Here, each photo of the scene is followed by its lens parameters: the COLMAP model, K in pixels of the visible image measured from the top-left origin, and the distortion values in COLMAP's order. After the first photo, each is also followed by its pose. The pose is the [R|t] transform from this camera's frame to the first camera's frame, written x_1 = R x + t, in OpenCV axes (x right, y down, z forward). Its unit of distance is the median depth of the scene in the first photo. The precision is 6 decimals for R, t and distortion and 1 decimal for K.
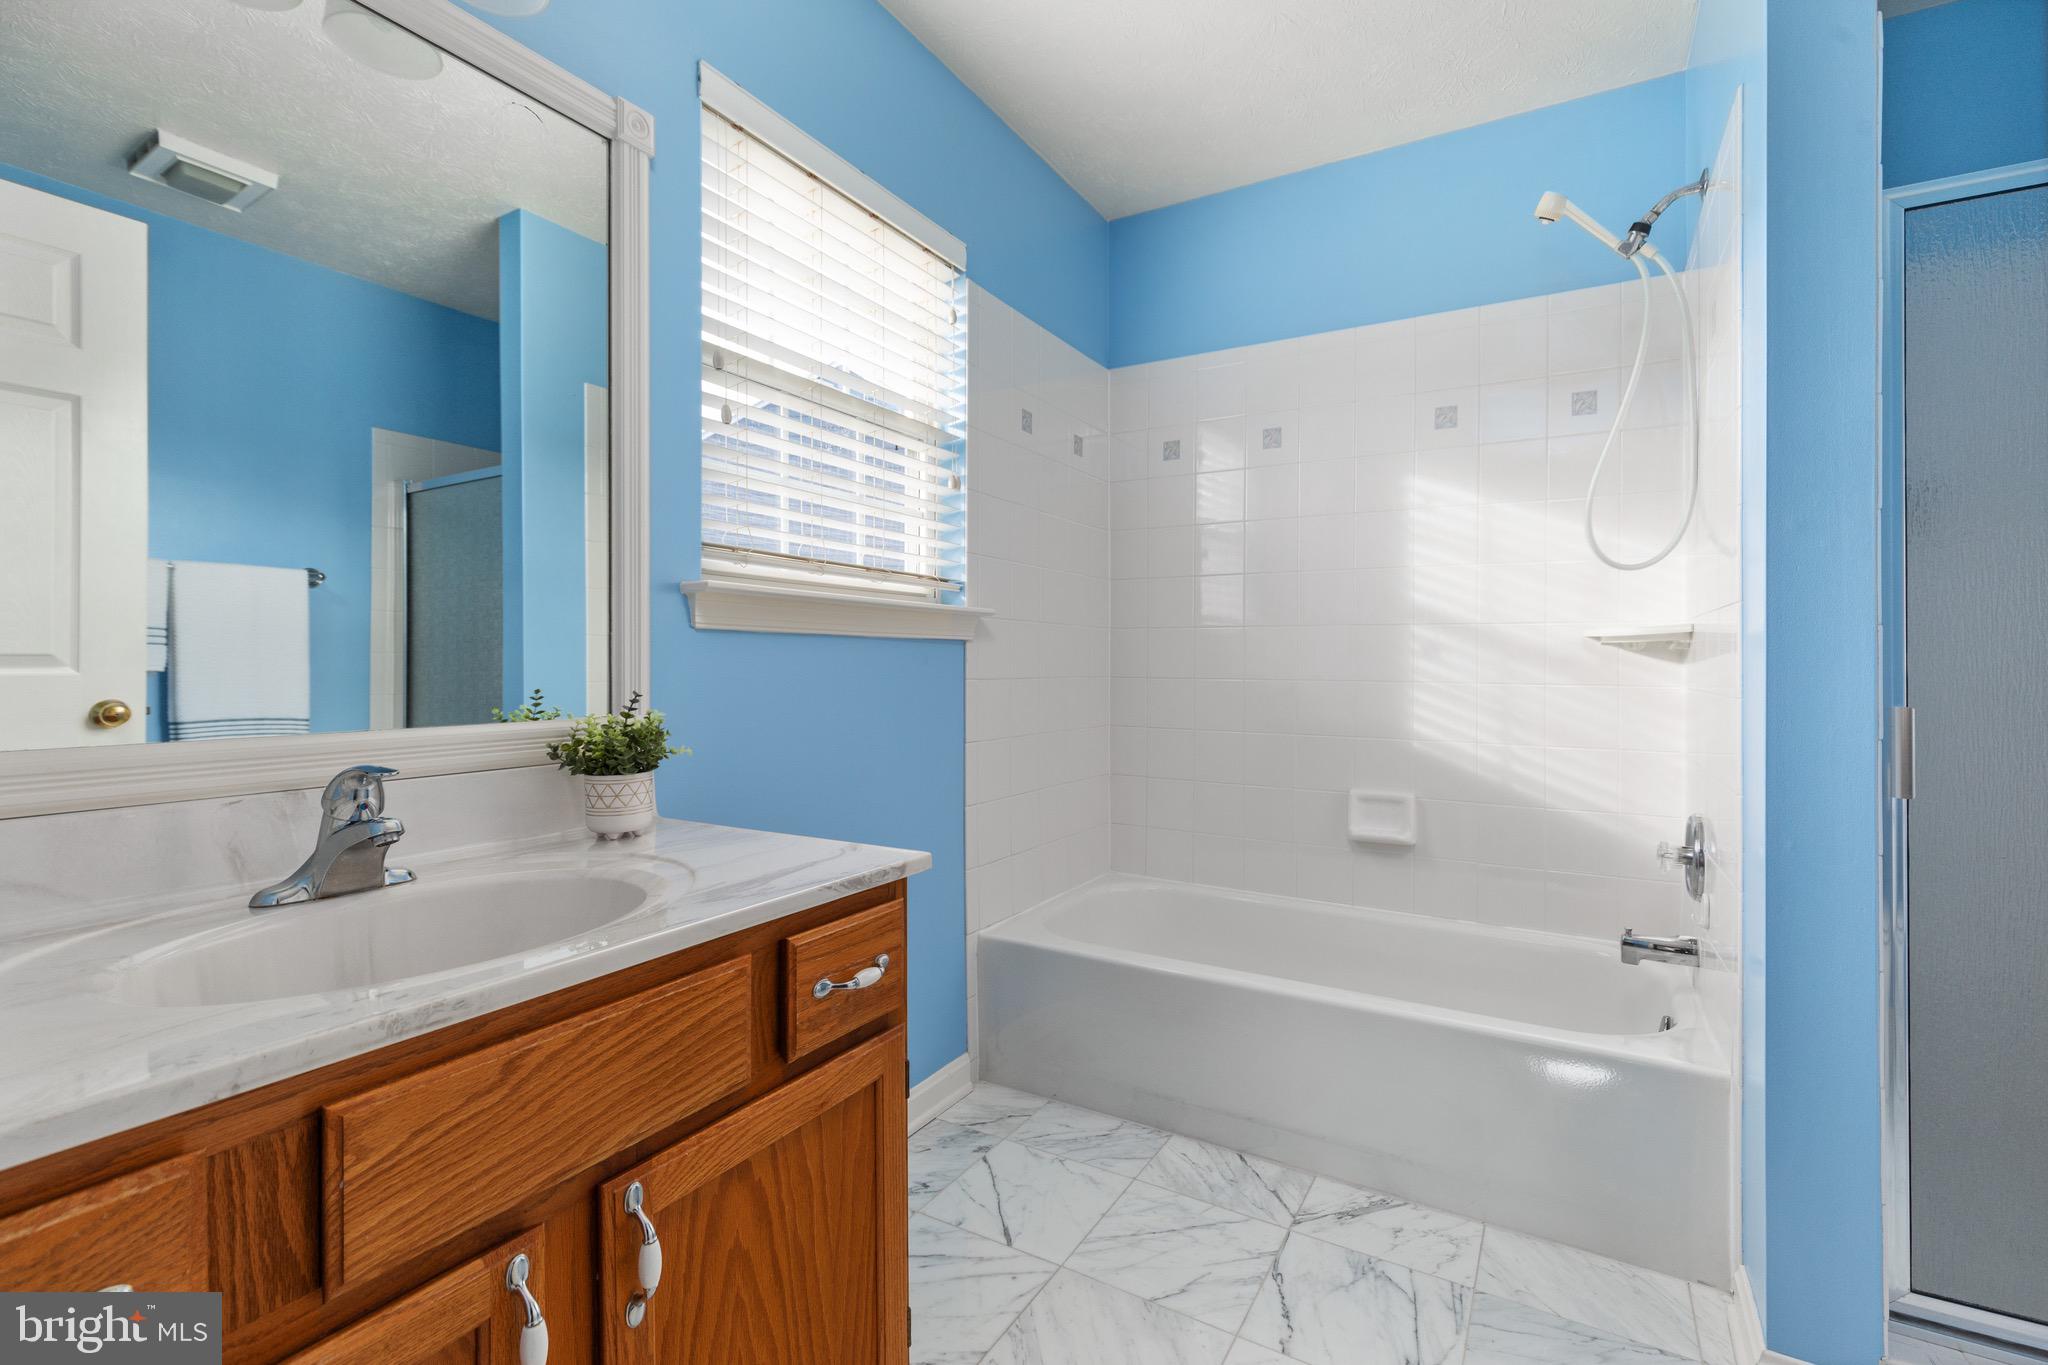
lens RADIAL K [[937.7, 0, 1024.9], [0, 937.7, 670.6], [0, 0, 1]] dist [-0.000004, 0.000032]
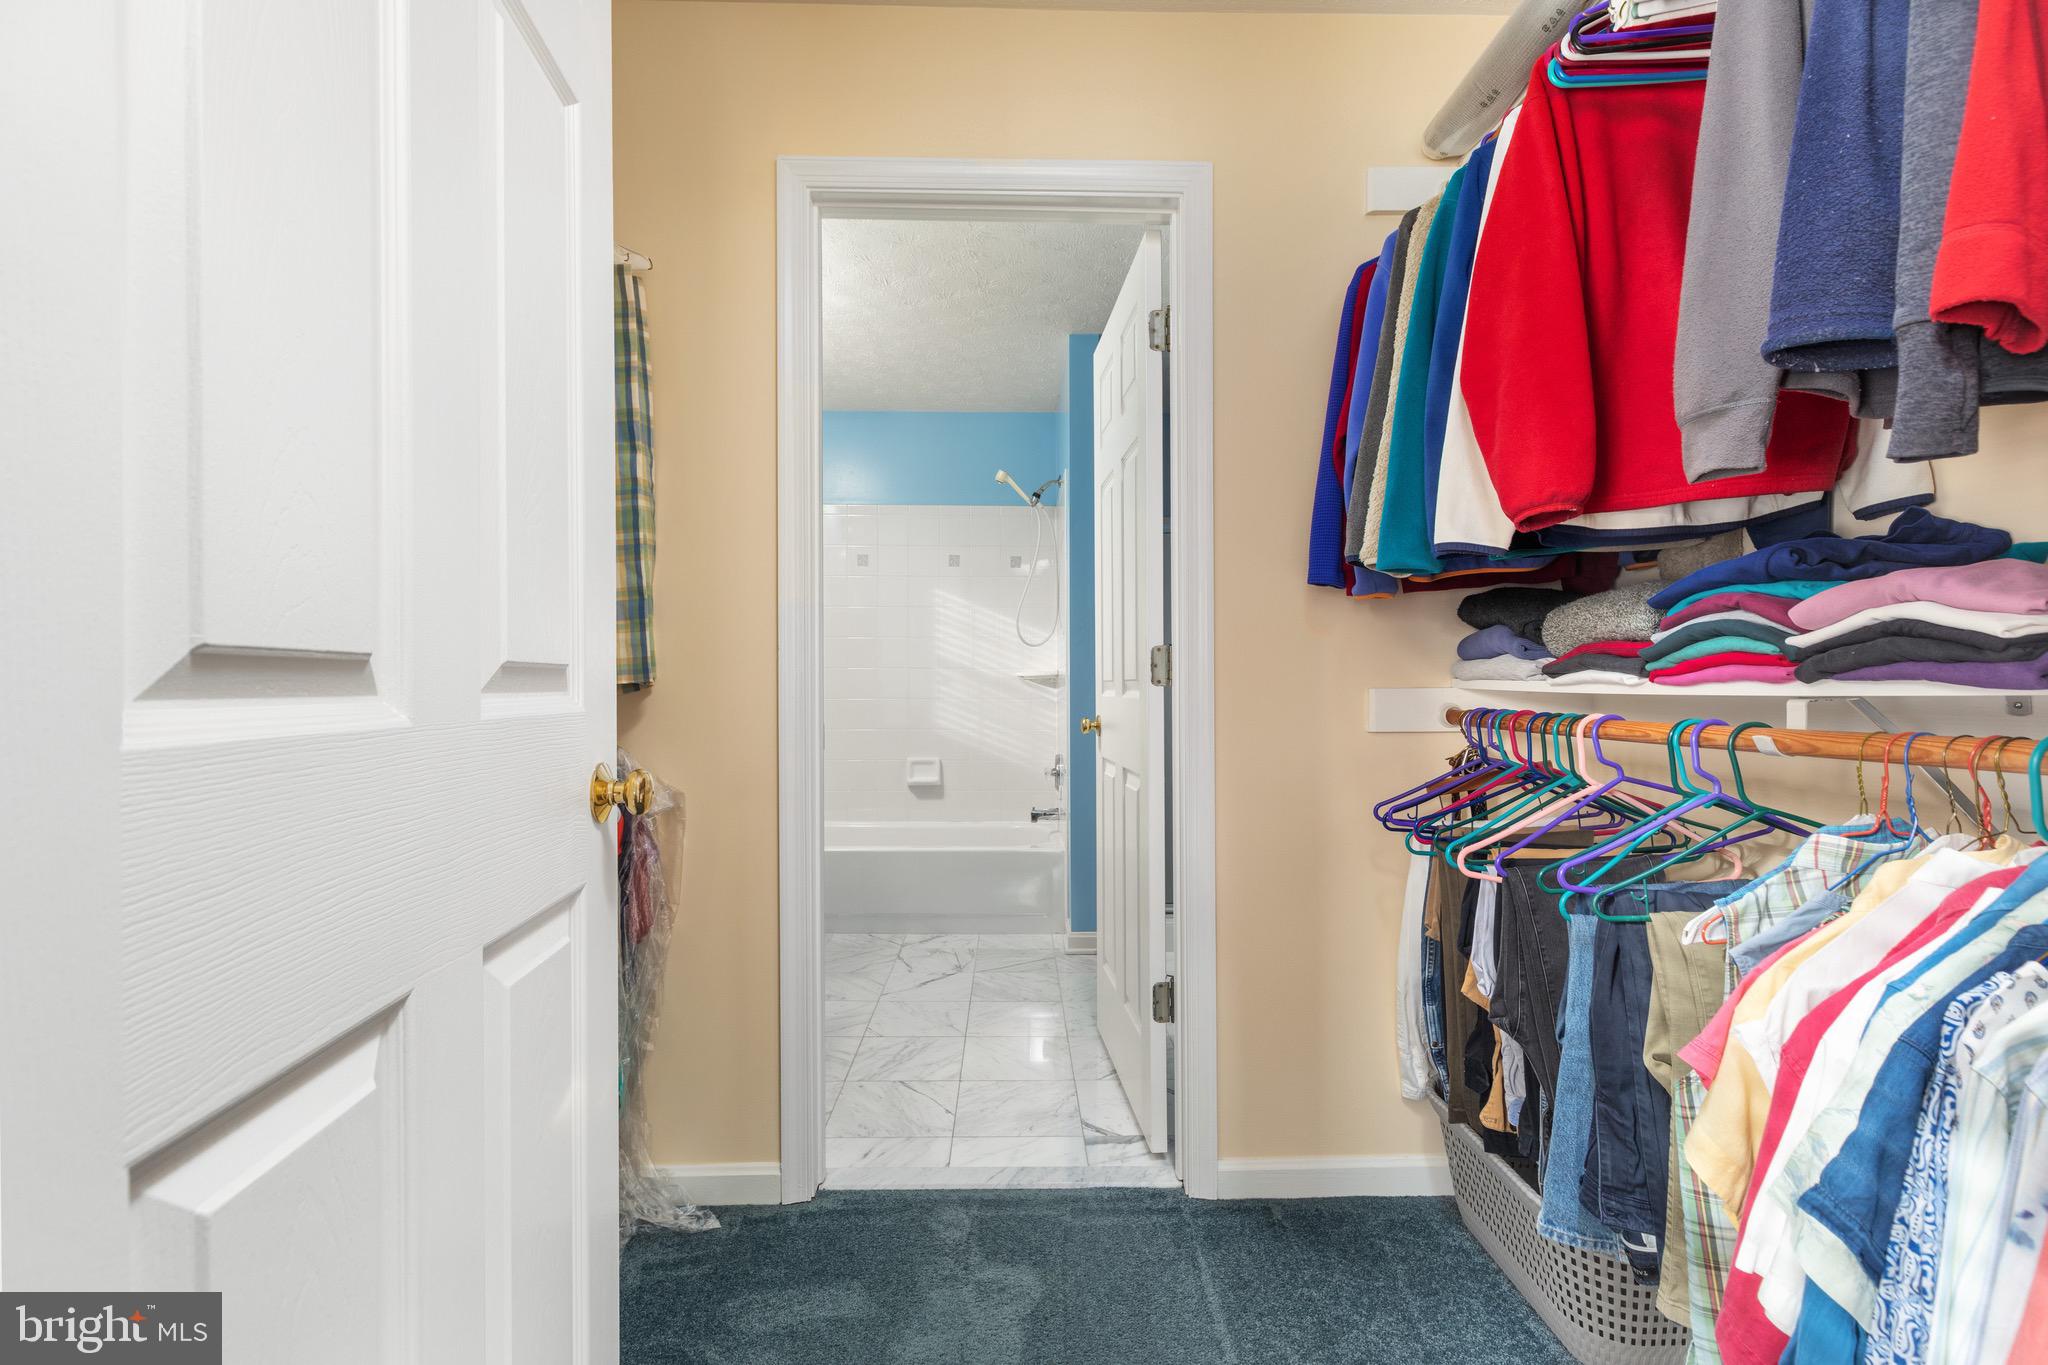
lens RADIAL K [[937.7, 0, 1023.2], [0, 937.7, 690.3], [0, 0, 1]] dist [-0.000004, 0.000032]
pose [[0.857439, -0.003692, 0.514573, -0.519780], [0.004424, 0.999990, -0.000198, -0.002926], [-0.514567, 0.002446, 0.857447, -0.892821]]
